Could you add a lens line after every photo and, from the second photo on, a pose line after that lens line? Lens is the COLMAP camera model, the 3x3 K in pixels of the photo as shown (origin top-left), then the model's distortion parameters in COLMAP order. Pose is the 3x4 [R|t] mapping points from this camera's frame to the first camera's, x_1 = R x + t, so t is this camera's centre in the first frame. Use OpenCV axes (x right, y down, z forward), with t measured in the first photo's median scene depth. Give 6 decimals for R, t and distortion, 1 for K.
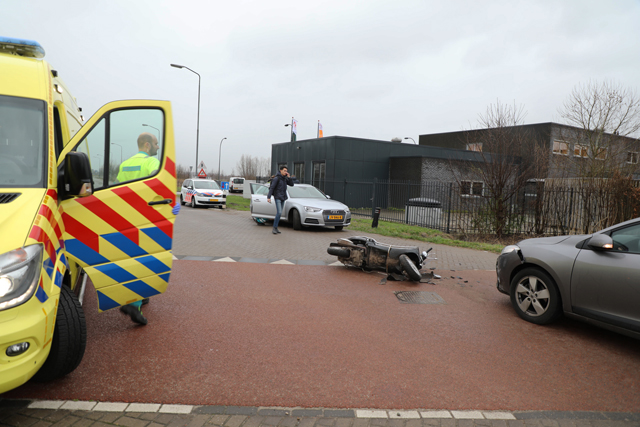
lens RADIAL K [[435.9, 0, 320.0], [0, 435.9, 213.5], [0, 0, 1]] dist [-0.050901, 0.003941]
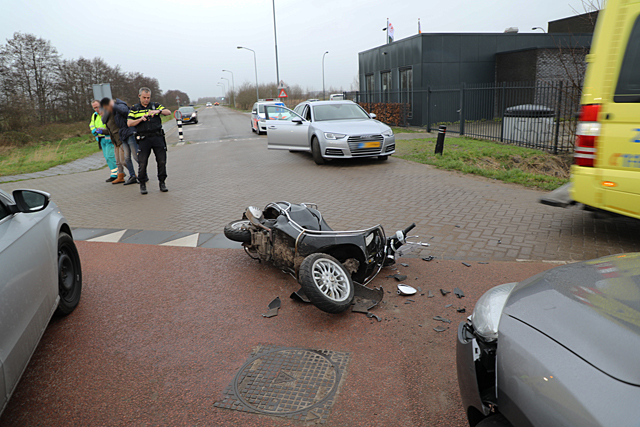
lens RADIAL K [[435.9, 0, 320.0], [0, 435.9, 213.5], [0, 0, 1]] dist [-0.050901, 0.003941]
pose [[0.958430, -0.010741, -0.285124, 0.156280], [0.065172, 0.981116, 0.182110, -0.015668], [0.277784, -0.193122, 0.941031, 0.266349]]
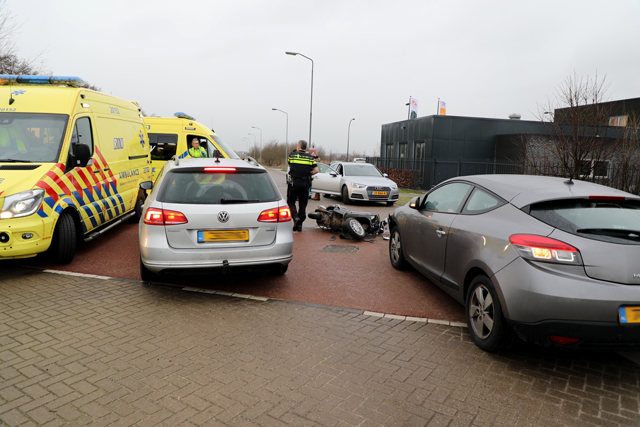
lens RADIAL K [[454.9, 0, 320.0], [0, 454.9, 213.5], [0, 0, 1]] dist [-0.053212, 0.000487]
pose [[0.947963, 0.028193, -0.317129, 0.242807], [-0.016116, 0.999044, 0.040641, 0.014677], [0.317972, -0.033415, 0.947511, -0.115979]]
